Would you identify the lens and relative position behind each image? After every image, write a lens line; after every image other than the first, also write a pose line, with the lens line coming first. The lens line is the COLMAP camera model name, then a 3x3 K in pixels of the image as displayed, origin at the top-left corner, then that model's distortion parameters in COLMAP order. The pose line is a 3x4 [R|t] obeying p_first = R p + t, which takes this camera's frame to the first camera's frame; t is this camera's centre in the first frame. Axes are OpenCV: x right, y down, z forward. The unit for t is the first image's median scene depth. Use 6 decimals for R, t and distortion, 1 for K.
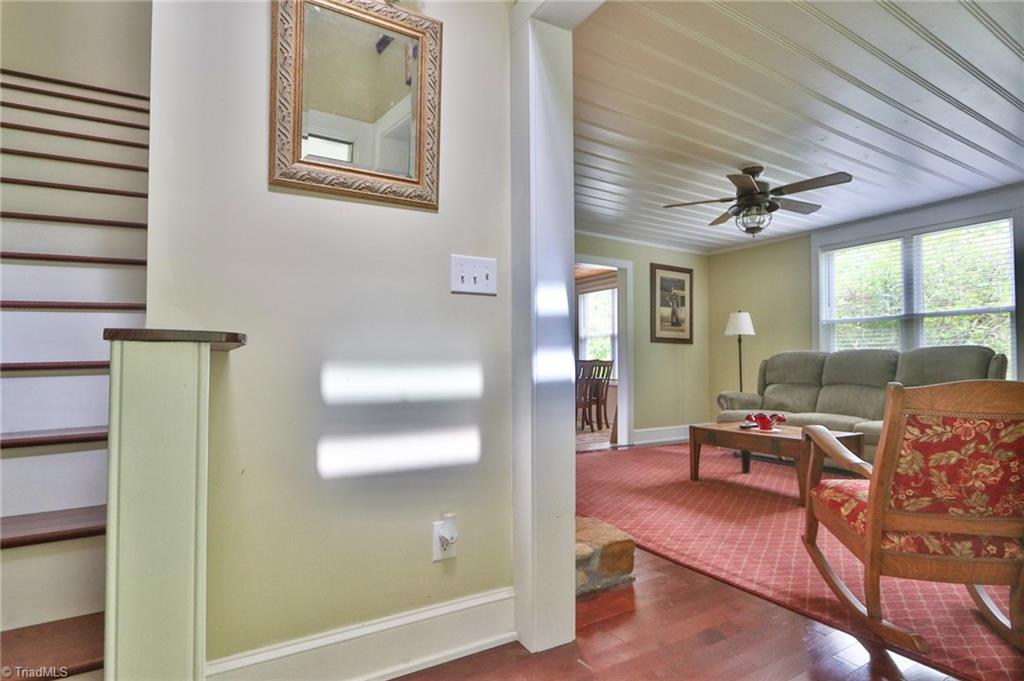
lens RADIAL K [[527.6, 0, 504.3], [0, 527.6, 355.6], [0, 0, 1]] dist [-0.016239, 0.004321]
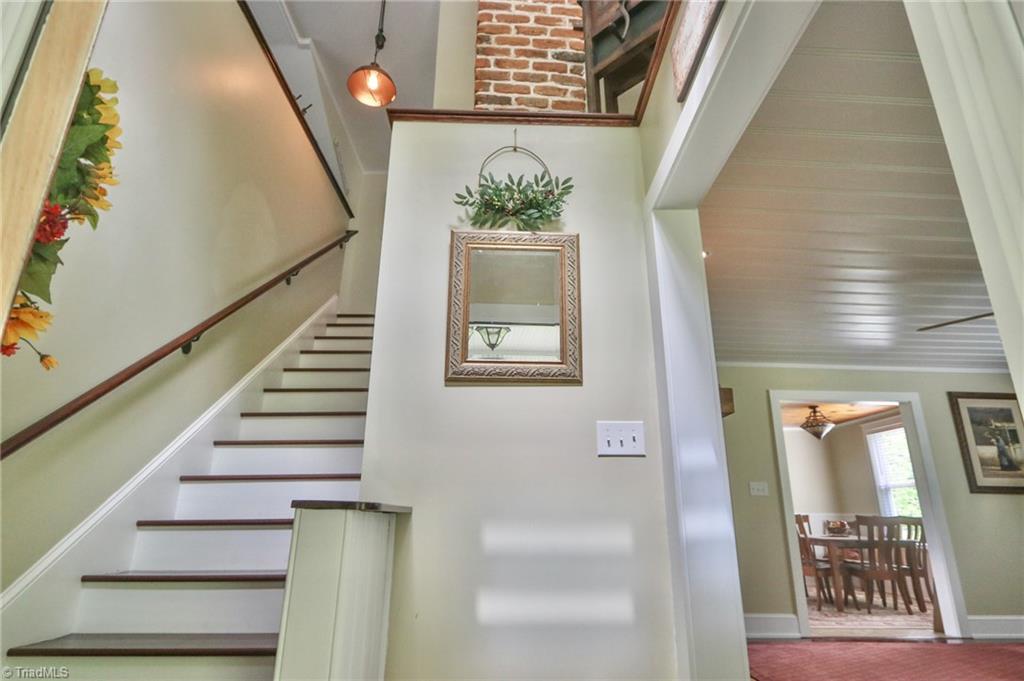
lens RADIAL K [[527.6, 0, 525.2], [0, 527.6, 351.8], [0, 0, 1]] dist [-0.016239, 0.004321]
pose [[0.879143, -0.139374, -0.455722, 0.249008], [0.002228, 0.957469, -0.288526, -0.012286], [0.476553, 0.252641, 0.842063, -0.025136]]
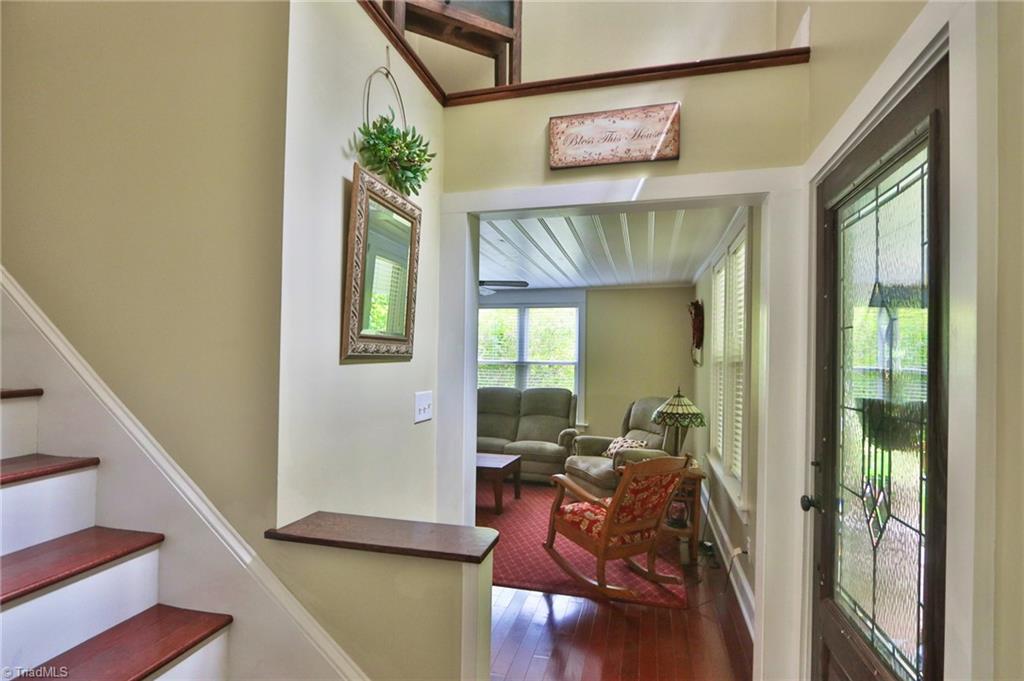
lens RADIAL K [[527.6, 0, 507.5], [0, 527.6, 351.4], [0, 0, 1]] dist [-0.016239, 0.004321]
pose [[0.707160, 0.019749, 0.706778, -0.721890], [-0.027194, 0.999630, -0.000724, -0.257830], [-0.706530, -0.018708, 0.707435, -0.026477]]
